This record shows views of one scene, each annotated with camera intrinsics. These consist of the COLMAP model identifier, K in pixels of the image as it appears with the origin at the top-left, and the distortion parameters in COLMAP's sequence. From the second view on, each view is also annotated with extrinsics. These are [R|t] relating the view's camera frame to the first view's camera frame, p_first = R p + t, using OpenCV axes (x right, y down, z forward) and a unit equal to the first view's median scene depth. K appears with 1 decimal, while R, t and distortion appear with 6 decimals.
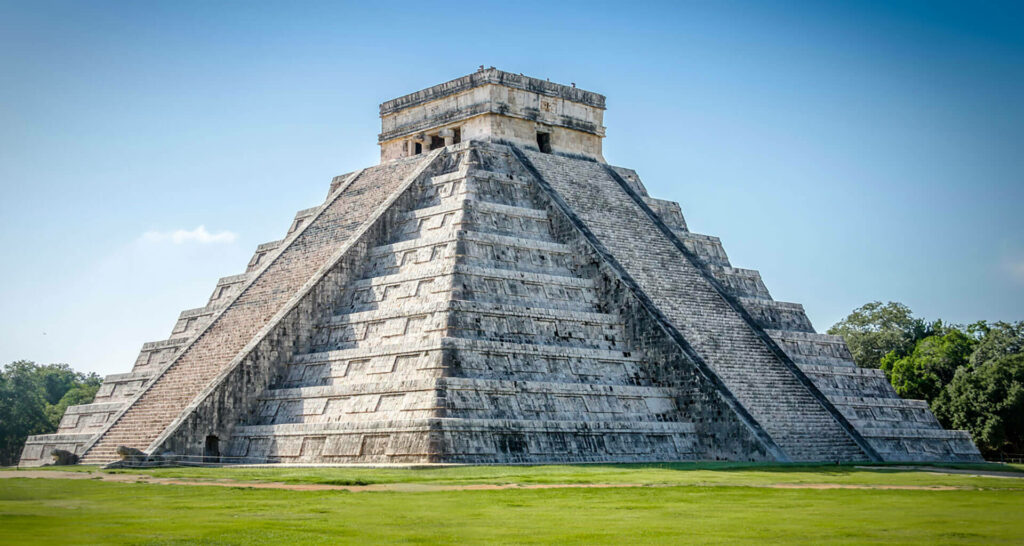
lens RADIAL K [[1362.5, 0, 512.0], [0, 1362.5, 273.0], [0, 0, 1]] dist [-0.001033, -0.018614]
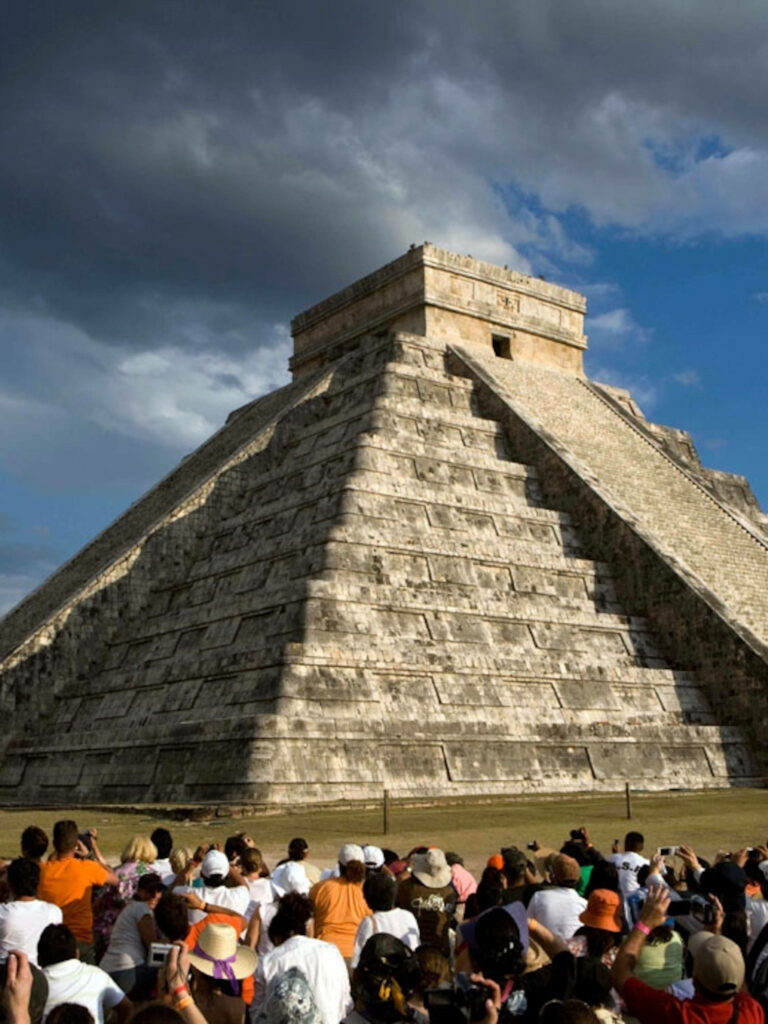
lens RADIAL K [[1220.4, 0, 449.7], [0, 1220.4, 512.5], [0, 0, 1]] dist [-0.071030, 0.013751]
pose [[0.998549, -0.018209, -0.050685, 0.033034], [0.013959, 0.996454, -0.082976, 0.056256], [0.052016, 0.082148, 0.995262, 0.433600]]
